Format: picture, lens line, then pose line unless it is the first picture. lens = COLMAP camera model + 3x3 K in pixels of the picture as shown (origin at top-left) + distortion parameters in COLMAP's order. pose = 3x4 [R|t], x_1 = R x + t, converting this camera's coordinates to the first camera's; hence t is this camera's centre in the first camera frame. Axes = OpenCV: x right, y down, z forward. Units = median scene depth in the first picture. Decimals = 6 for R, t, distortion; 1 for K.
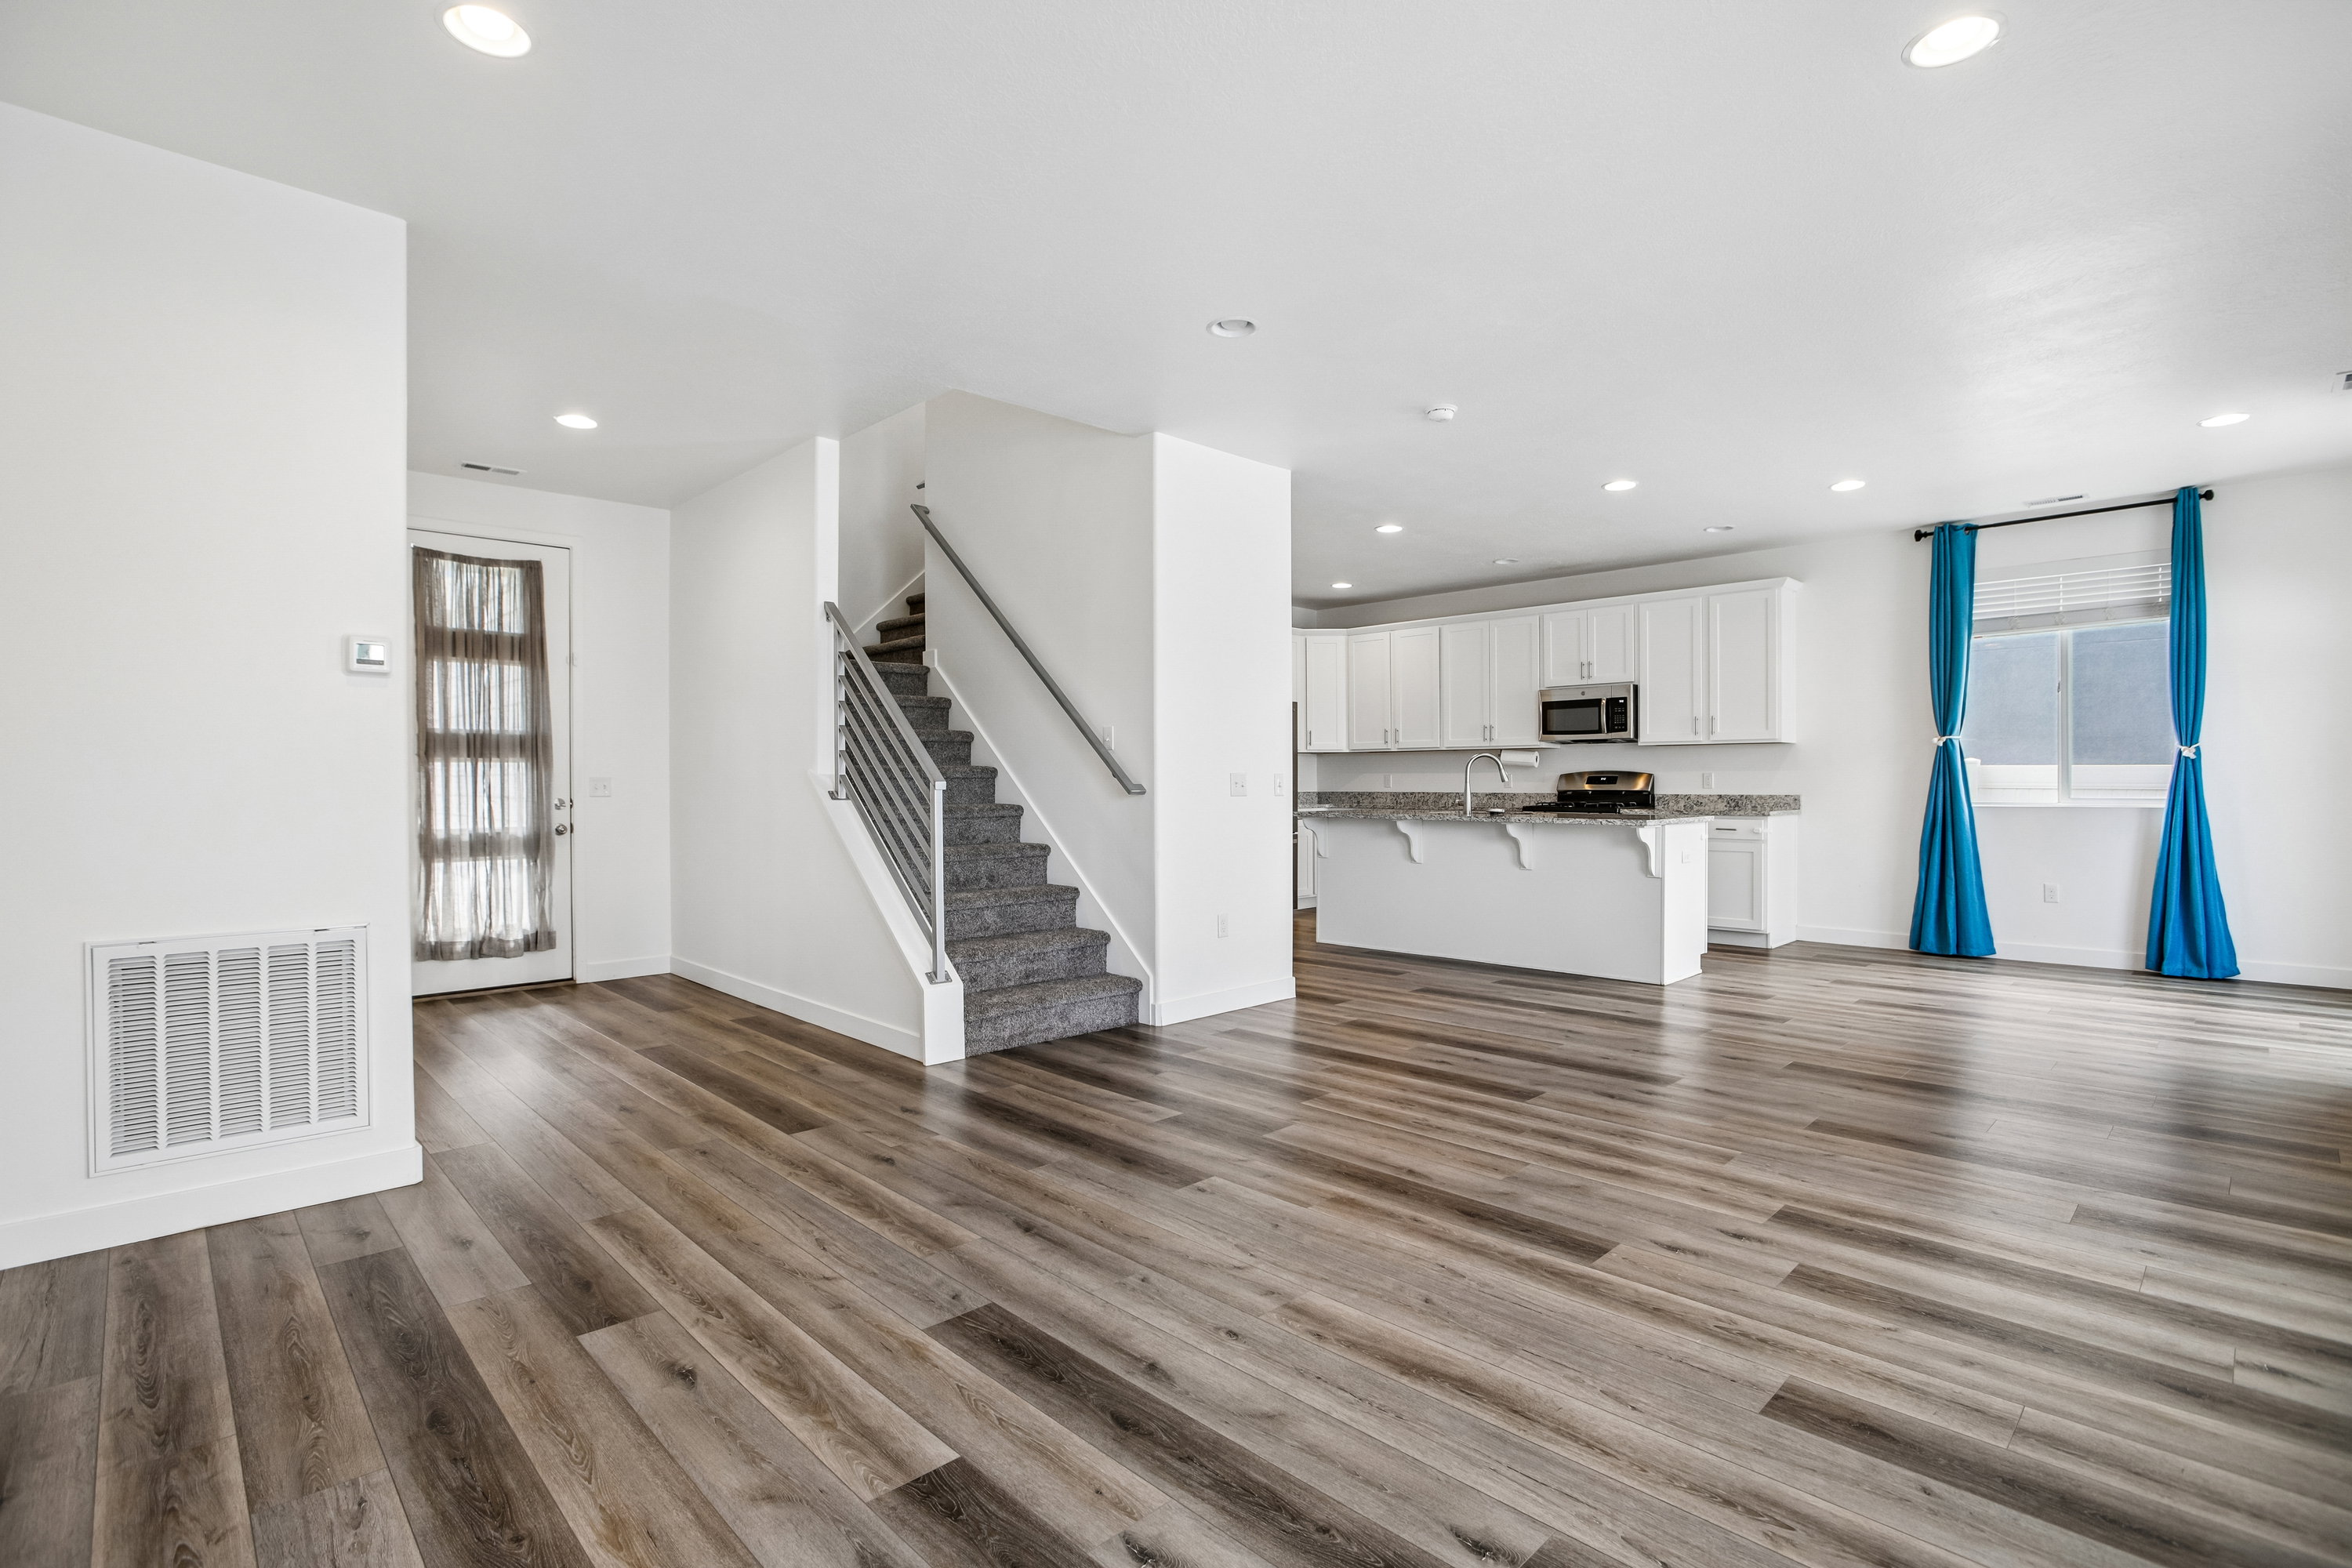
lens RADIAL K [[1087.5, 0, 1171.1], [0, 1087.5, 778.0], [0, 0, 1]] dist [-0.042883, 0.012791]
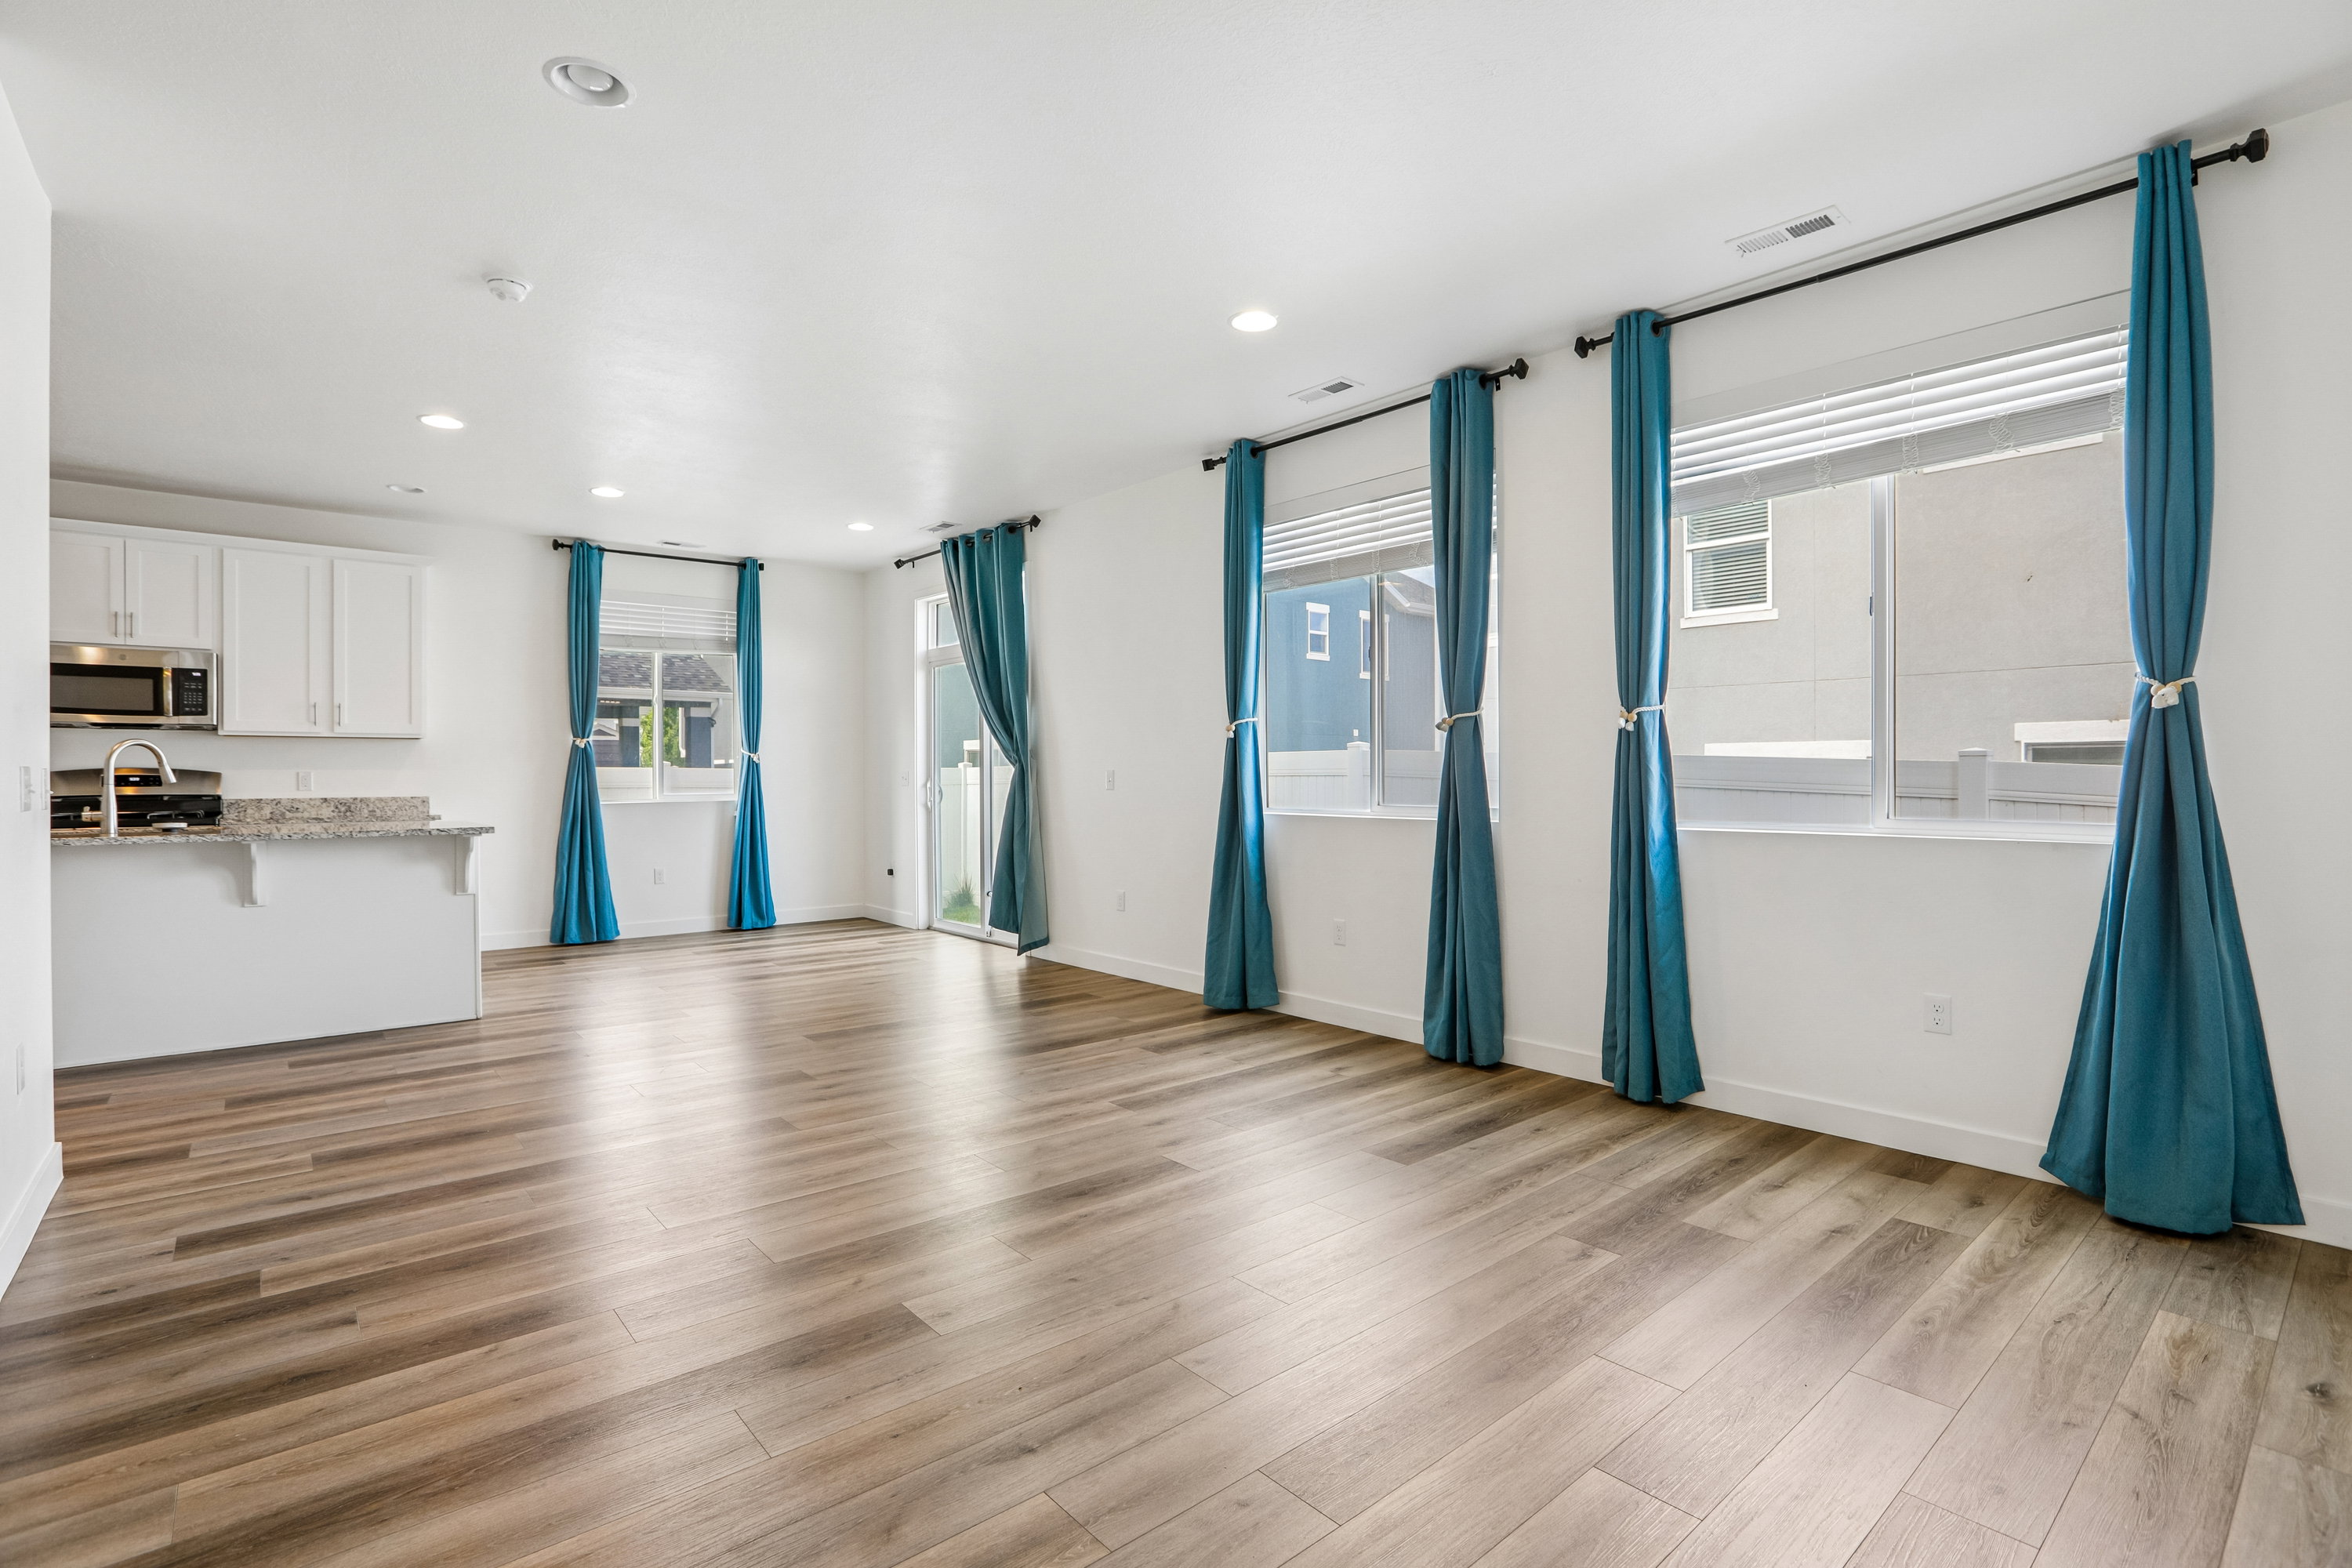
lens RADIAL K [[1081.5, 0, 1176.0], [0, 1081.5, 784.0], [0, 0, 1]] dist [-0.027844, 0.000992]
pose [[0.079901, -0.005926, 0.996785, -0.316130], [0.000155, 0.999982, 0.005932, -0.000187], [-0.996803, -0.000319, 0.079900, 0.342974]]
